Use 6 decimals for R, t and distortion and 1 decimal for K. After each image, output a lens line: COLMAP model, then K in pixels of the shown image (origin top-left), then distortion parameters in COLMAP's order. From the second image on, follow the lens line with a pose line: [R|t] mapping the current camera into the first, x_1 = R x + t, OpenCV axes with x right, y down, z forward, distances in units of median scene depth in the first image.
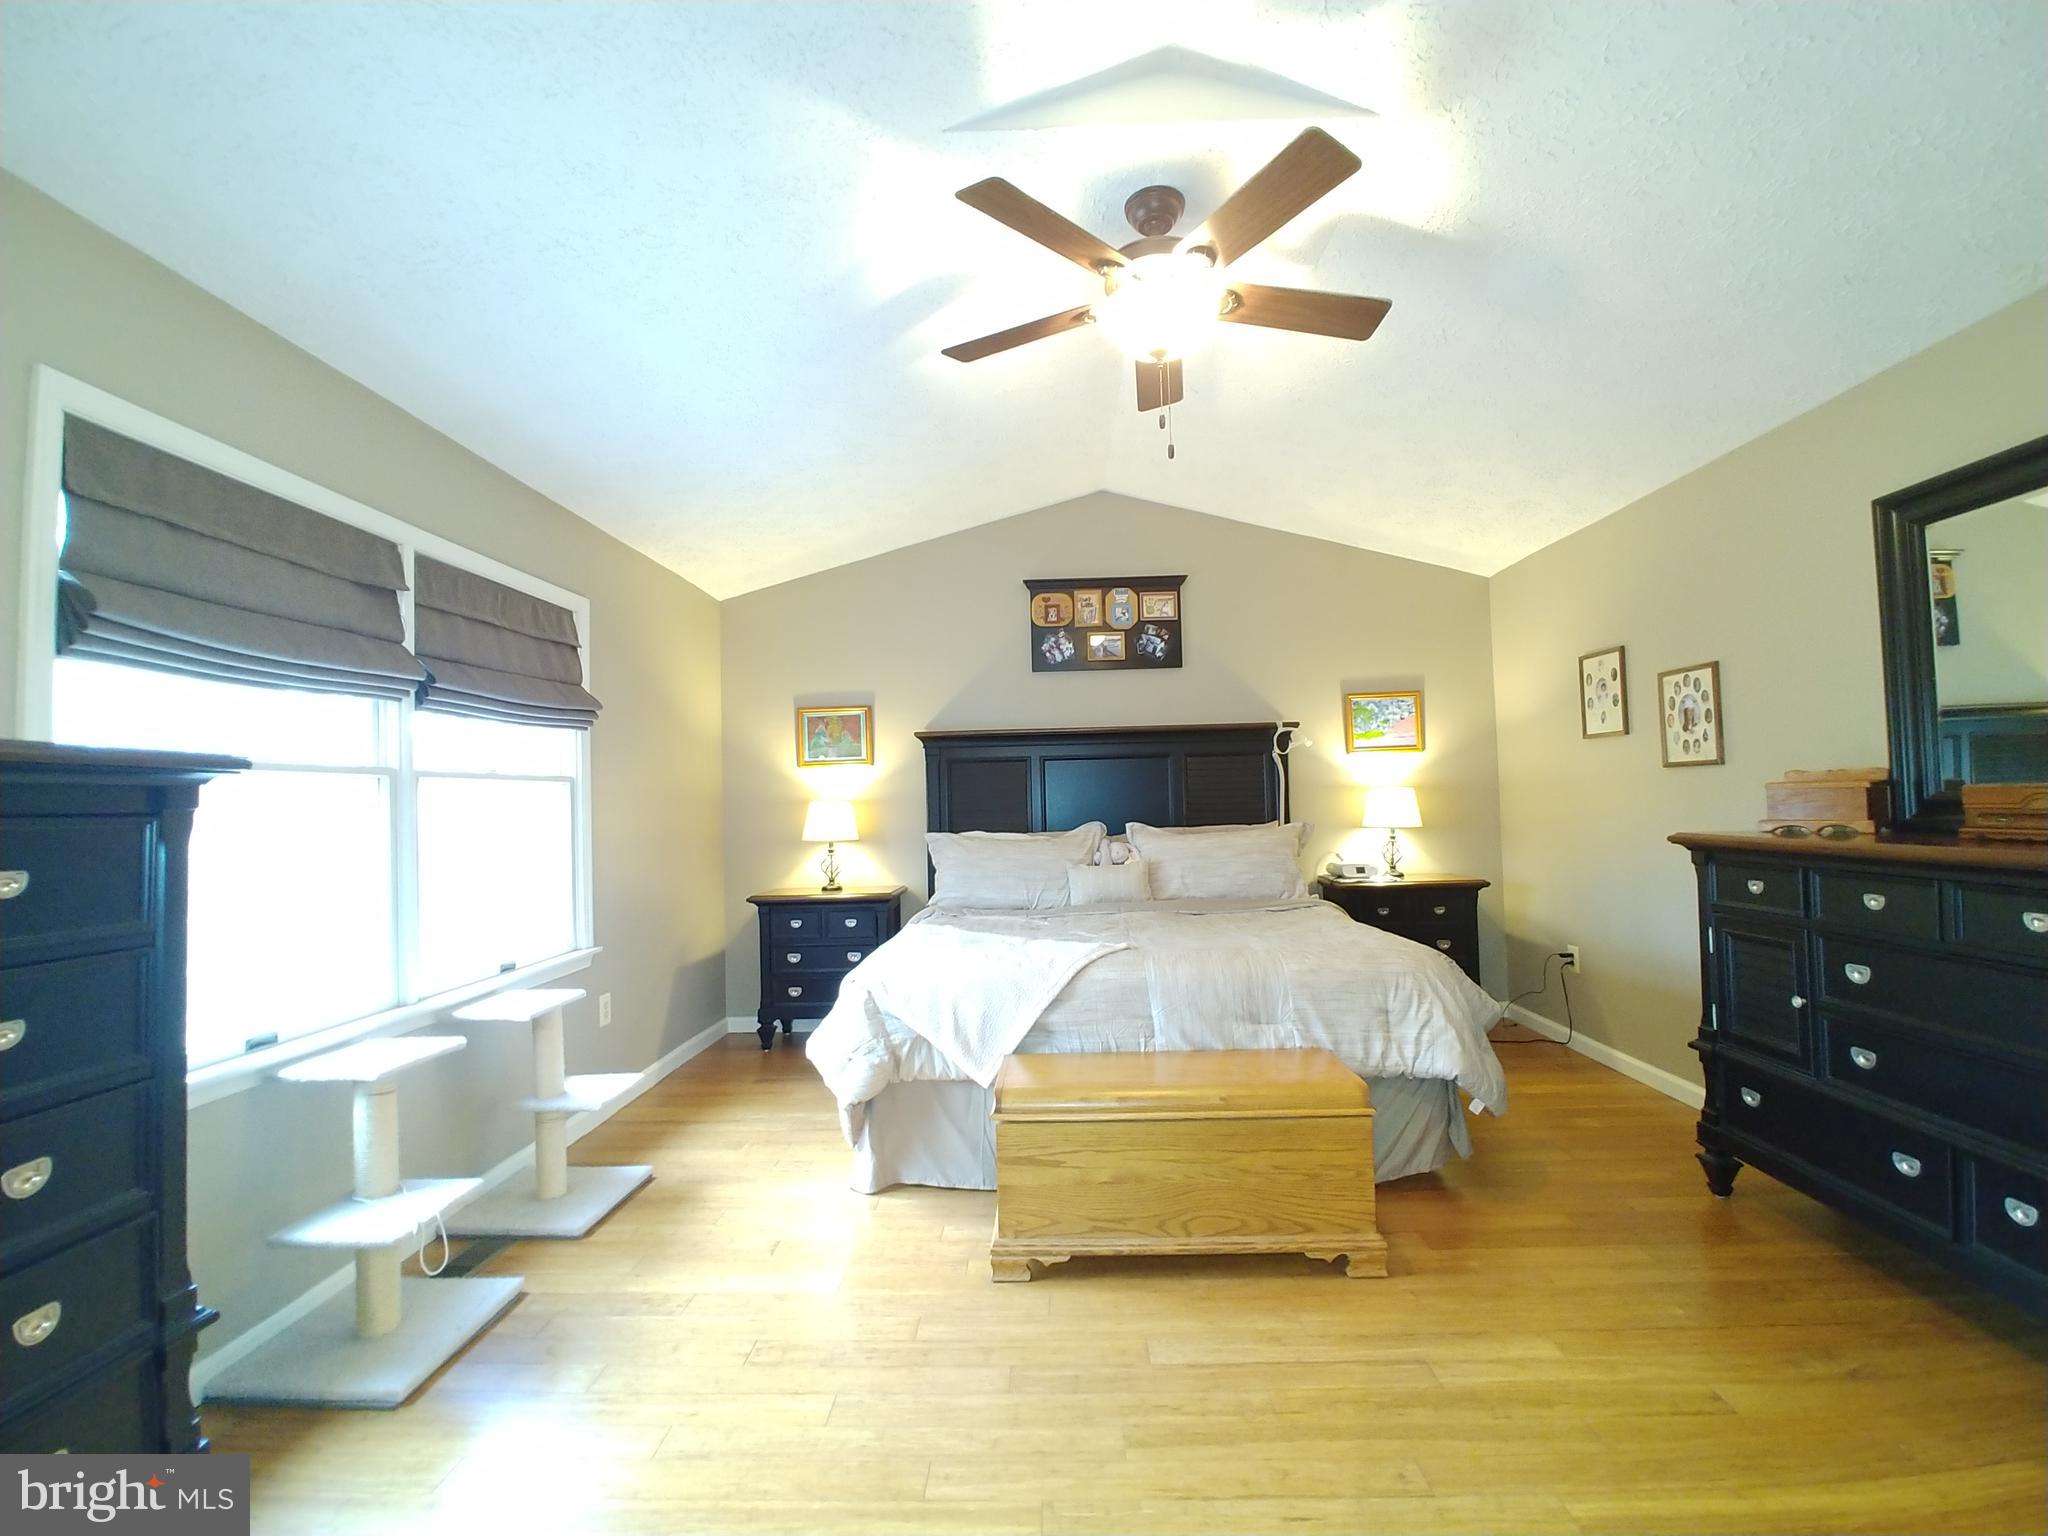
lens RADIAL K [[883.2, 0, 1024.0], [0, 883.2, 768.0], [0, 0, 1]] dist [-0.032452, 0.005901]
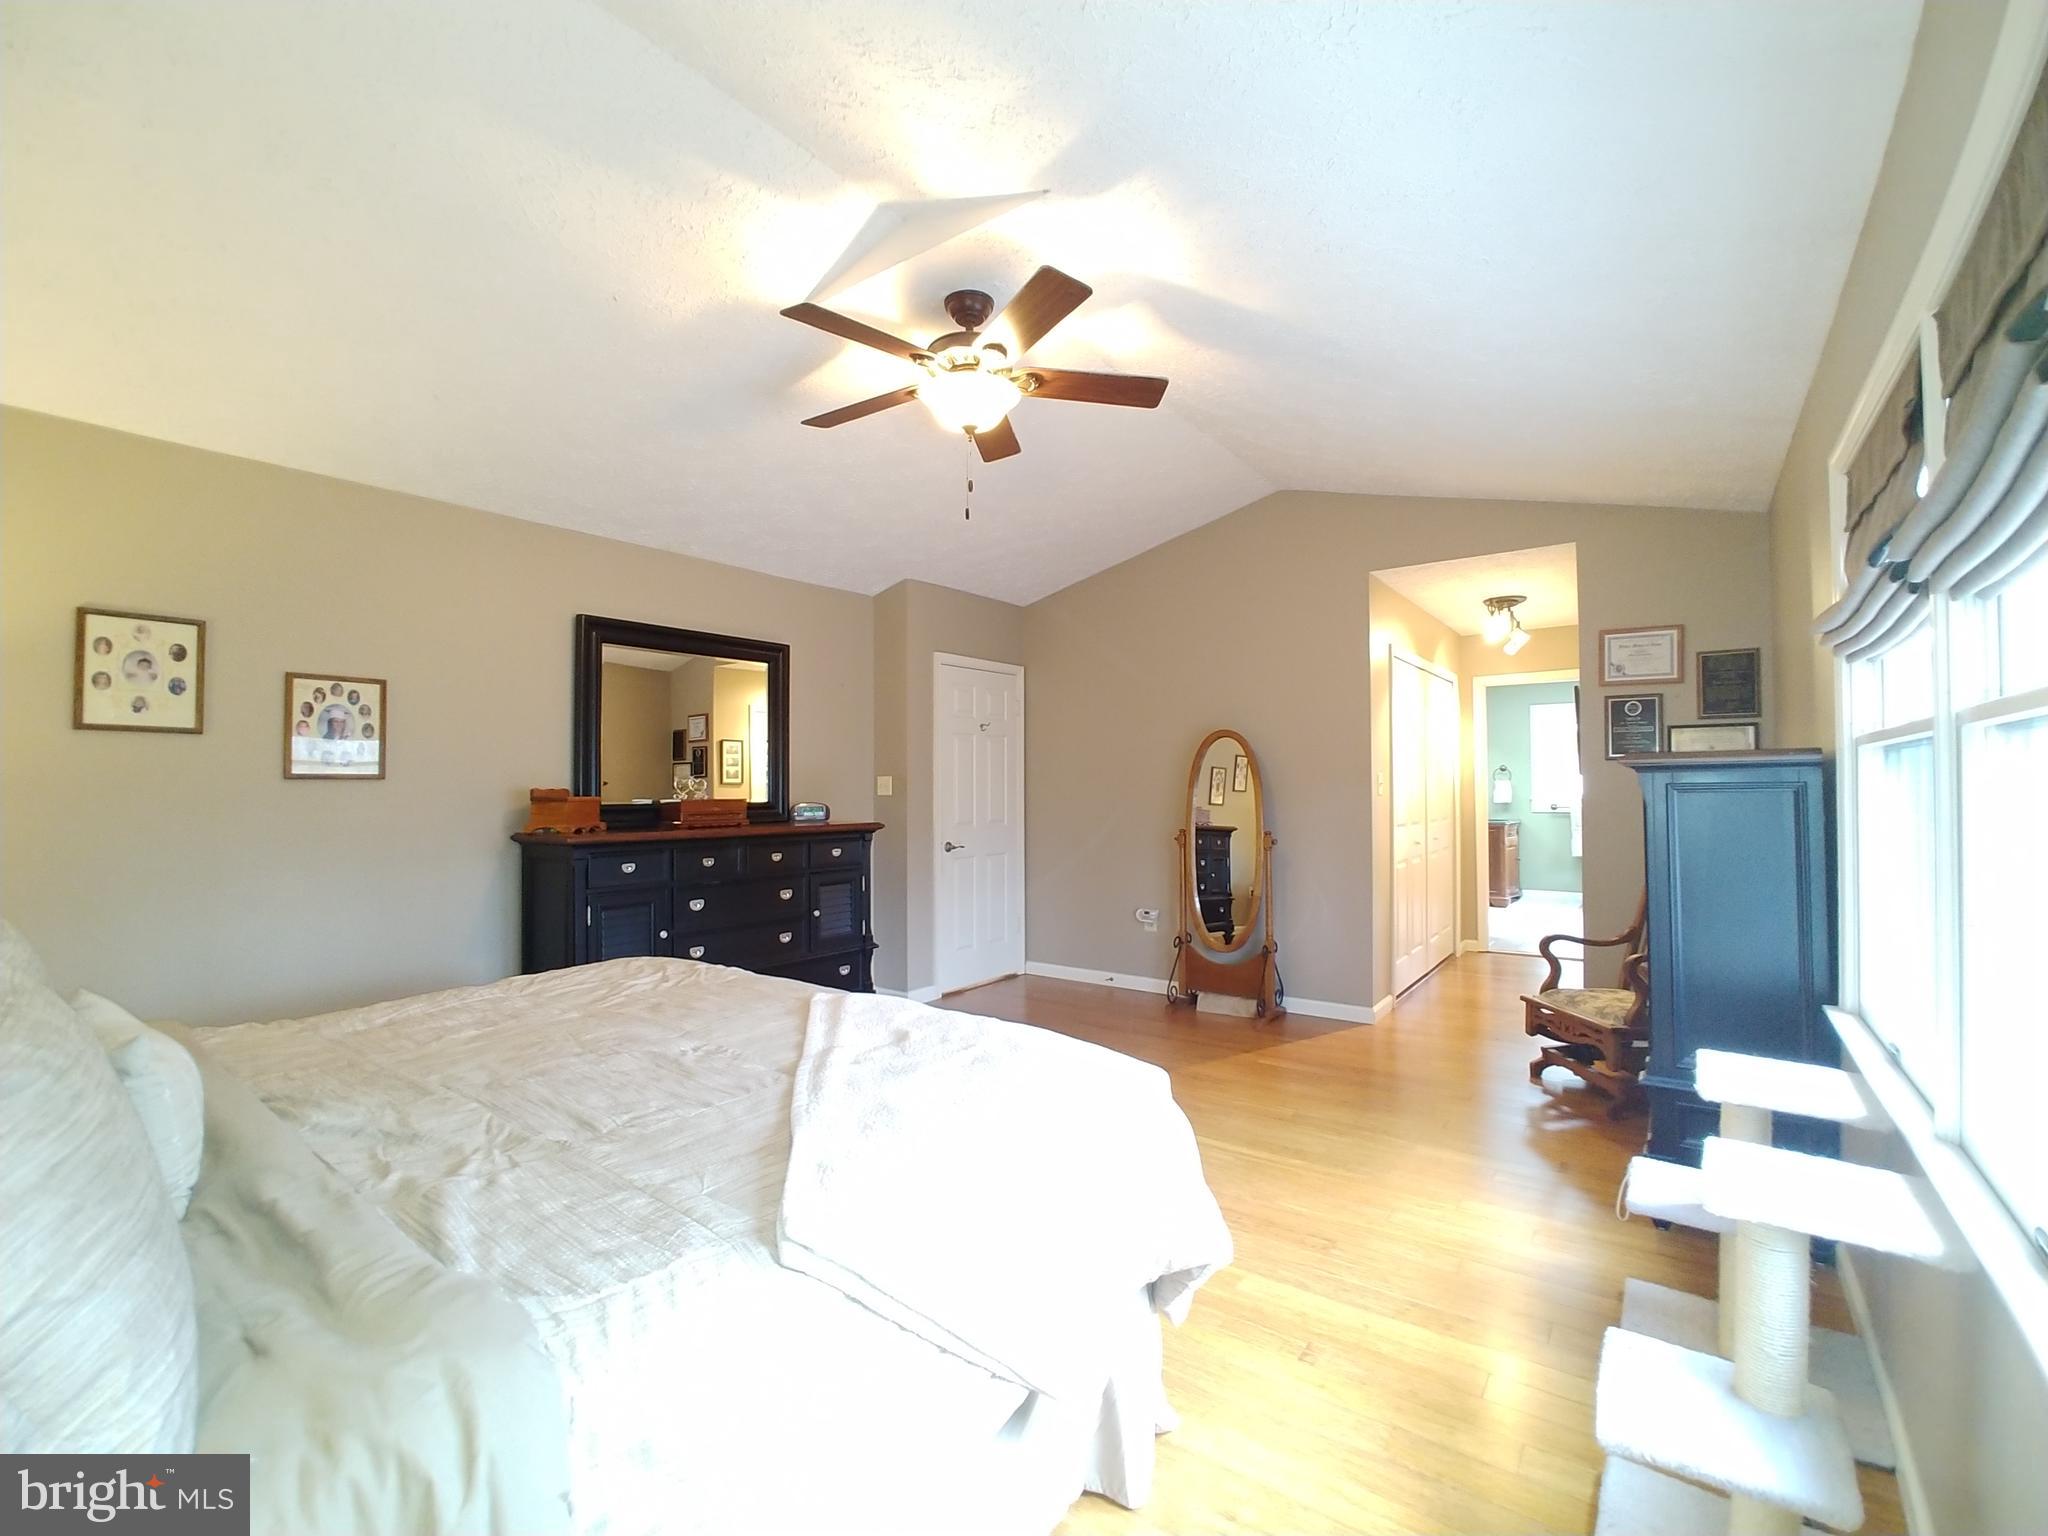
lens RADIAL K [[890.4, 0, 1024.0], [0, 890.4, 768.0], [0, 0, 1]] dist [-0.033164, -0.000010]
pose [[-0.822987, 0.040779, 0.566594, -0.464306], [0.003205, 0.997737, -0.067154, 0.060375], [-0.568050, -0.053451, -0.821256, 1.552119]]
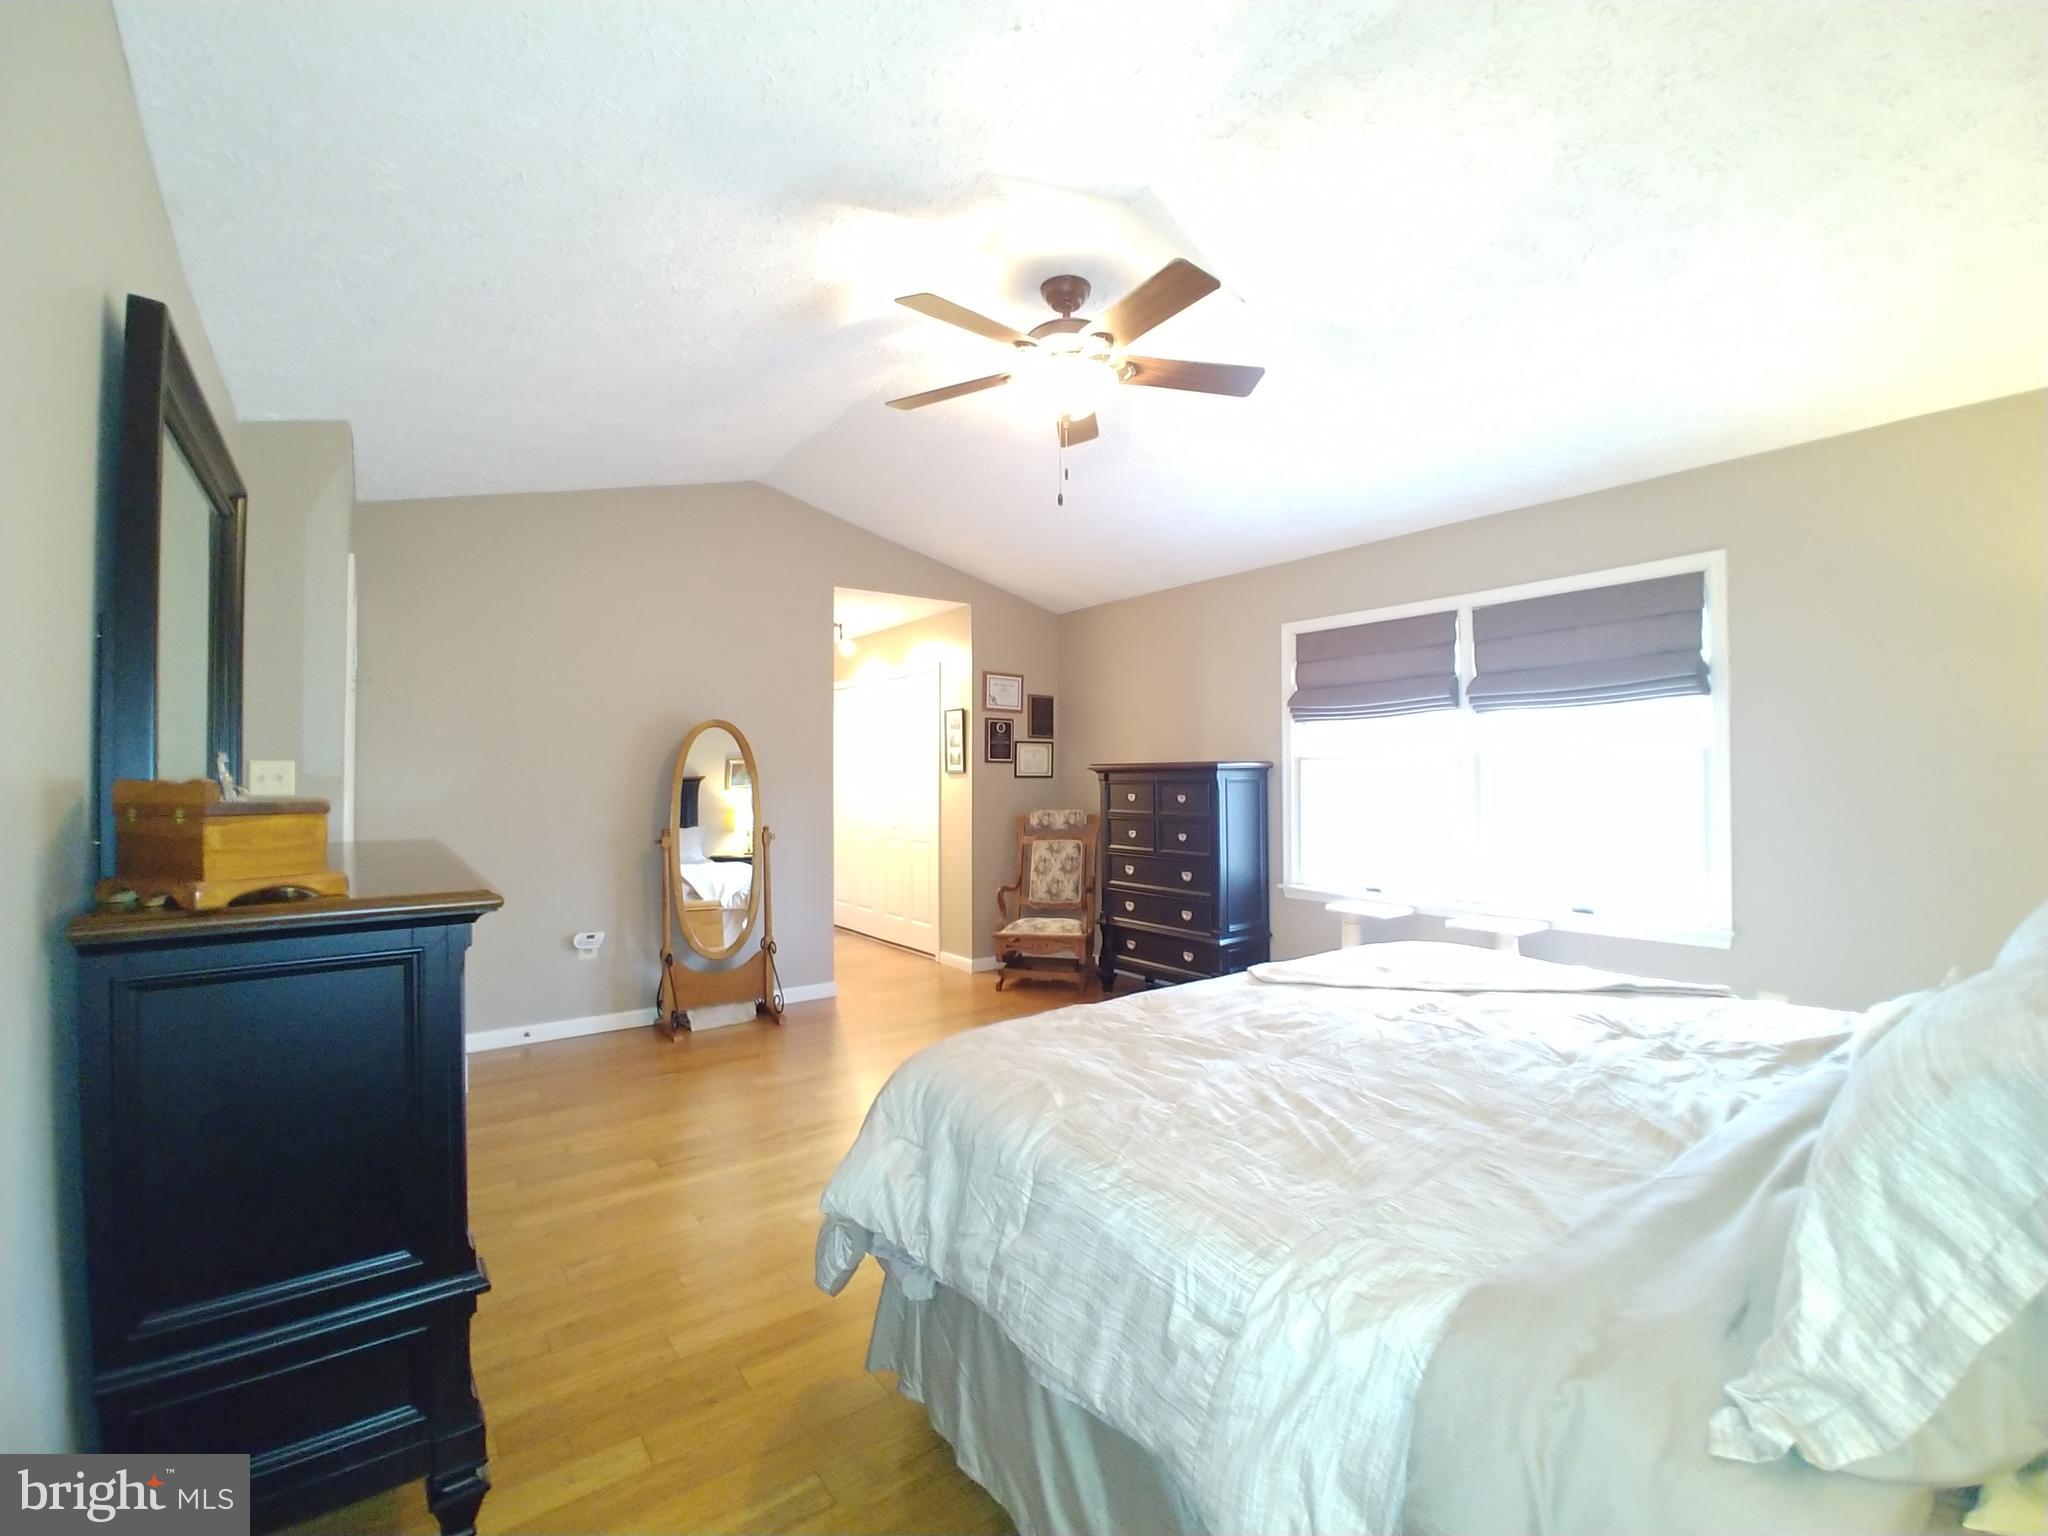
lens RADIAL K [[890.4, 0, 1024.0], [0, 890.4, 768.0], [0, 0, 1]] dist [-0.033164, -0.000010]
pose [[-0.780184, 0.022003, -0.625164, 0.774293], [0.050295, 0.998352, -0.027629, 0.028959], [0.623525, -0.052999, -0.780005, 1.507291]]
